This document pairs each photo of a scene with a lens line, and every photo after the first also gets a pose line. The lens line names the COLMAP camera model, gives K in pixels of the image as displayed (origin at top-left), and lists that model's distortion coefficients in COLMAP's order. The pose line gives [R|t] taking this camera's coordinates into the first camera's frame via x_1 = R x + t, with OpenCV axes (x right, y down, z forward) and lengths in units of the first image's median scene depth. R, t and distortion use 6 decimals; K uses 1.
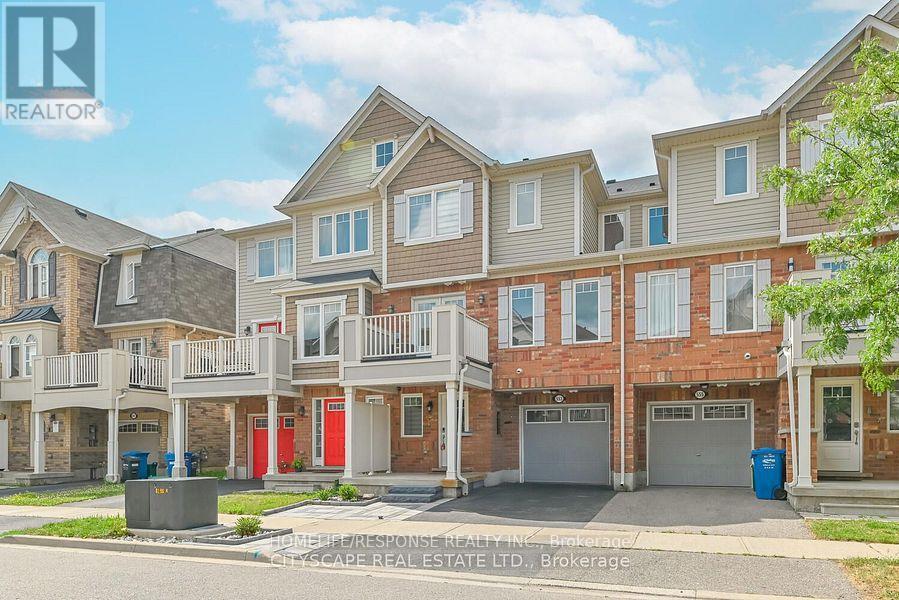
lens RADIAL K [[596.6, 0, 451.4], [0, 596.6, 309.0], [0, 0, 1]] dist [0.008398, 0.001937]
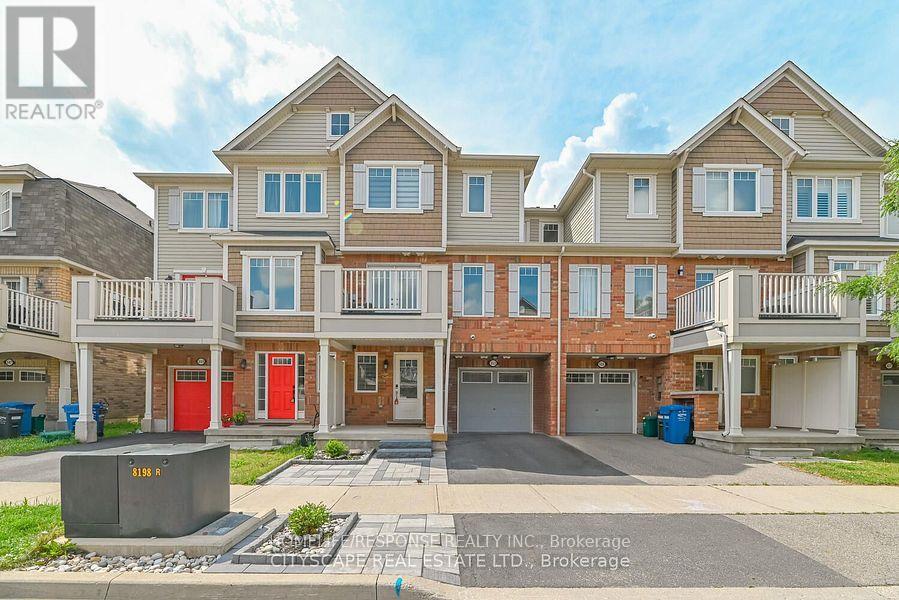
lens RADIAL K [[380.5, 0, 425.6], [0, 380.5, 345.0], [0, 0, 1]] dist [0.001068, -0.004080]
pose [[0.925160, 0.066624, 0.373685, -0.220495], [-0.095922, 0.993558, 0.060341, 0.077417], [-0.367257, -0.091670, 0.925591, 0.331557]]
